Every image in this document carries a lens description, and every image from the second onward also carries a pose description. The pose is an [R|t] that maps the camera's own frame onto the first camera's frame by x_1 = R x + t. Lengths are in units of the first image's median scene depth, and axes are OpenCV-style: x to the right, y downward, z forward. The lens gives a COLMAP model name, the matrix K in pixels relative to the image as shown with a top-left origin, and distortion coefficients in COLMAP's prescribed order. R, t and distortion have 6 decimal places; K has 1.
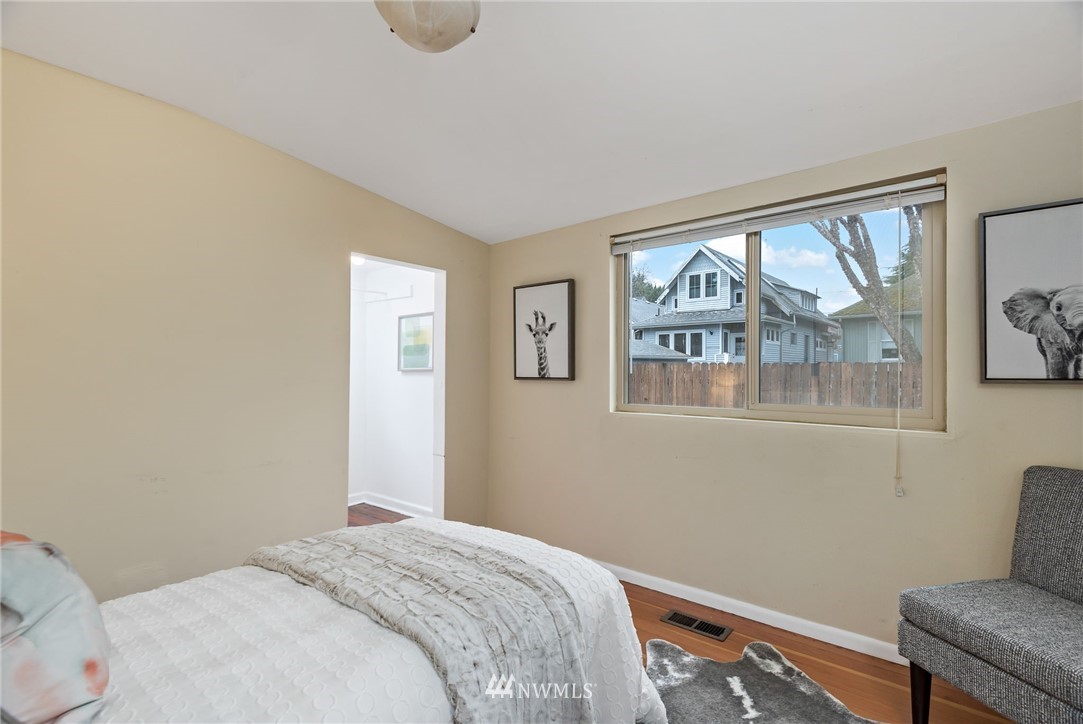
lens RADIAL K [[519.2, 0, 524.6], [0, 519.2, 371.9], [0, 0, 1]] dist [0.028729, -0.007652]
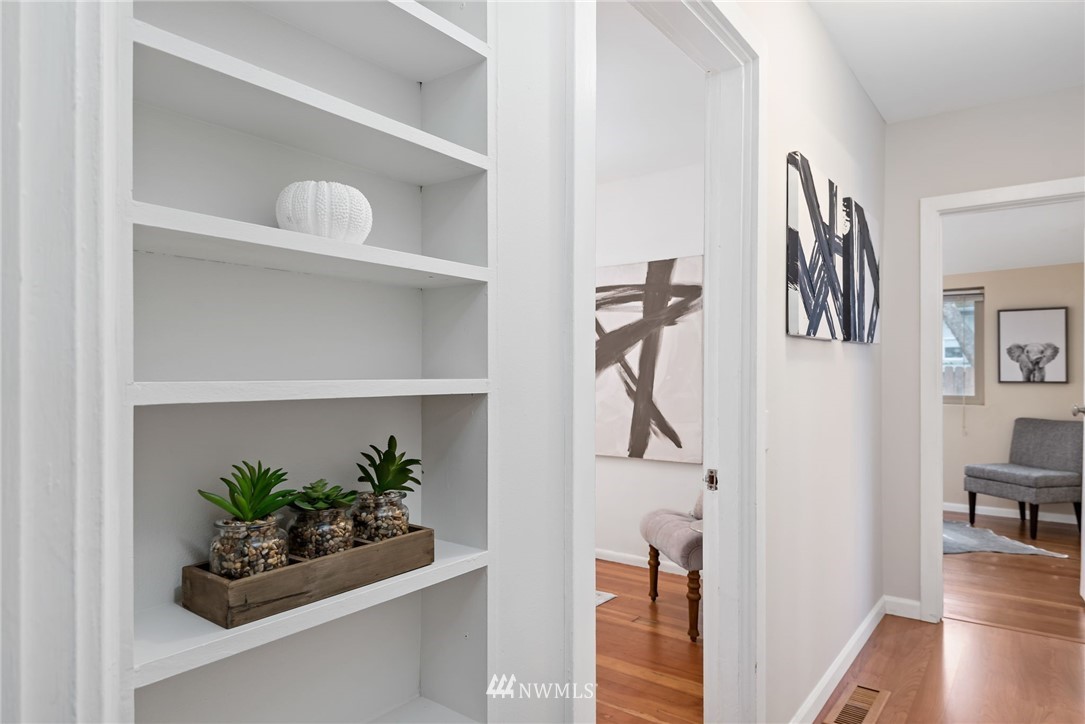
lens RADIAL K [[633.6, 0, 549.1], [0, 633.6, 369.7], [0, 0, 1]] dist [0.009673, -0.002021]
pose [[0.998988, -0.003865, 0.044802, -1.262899], [0.003772, 0.999991, 0.002171, -0.052652], [-0.044810, -0.002000, 0.998994, -1.746969]]
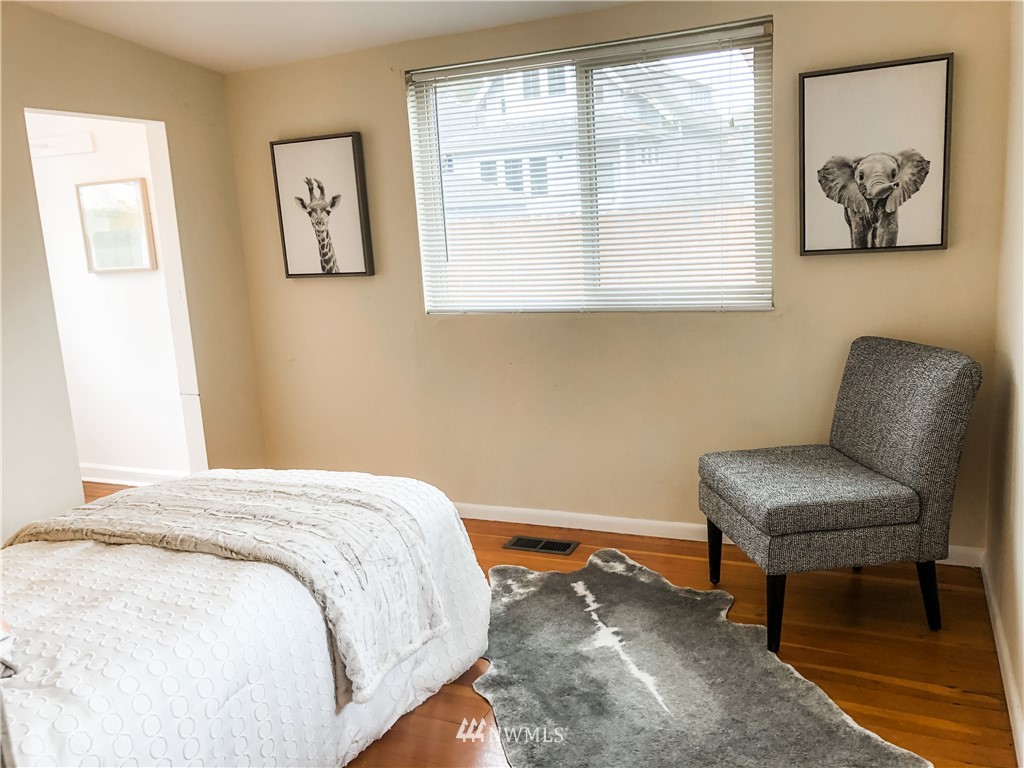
lens RADIAL K [[874.2, 0, 503.9], [0, 874.2, 383.4], [0, 0, 1]] dist [0.065602, -0.003921]
pose [[0.960218, -0.108422, 0.257344, -0.111368], [0.062586, 0.981662, 0.180064, -0.078092], [-0.272148, -0.156795, 0.949395, -0.451276]]
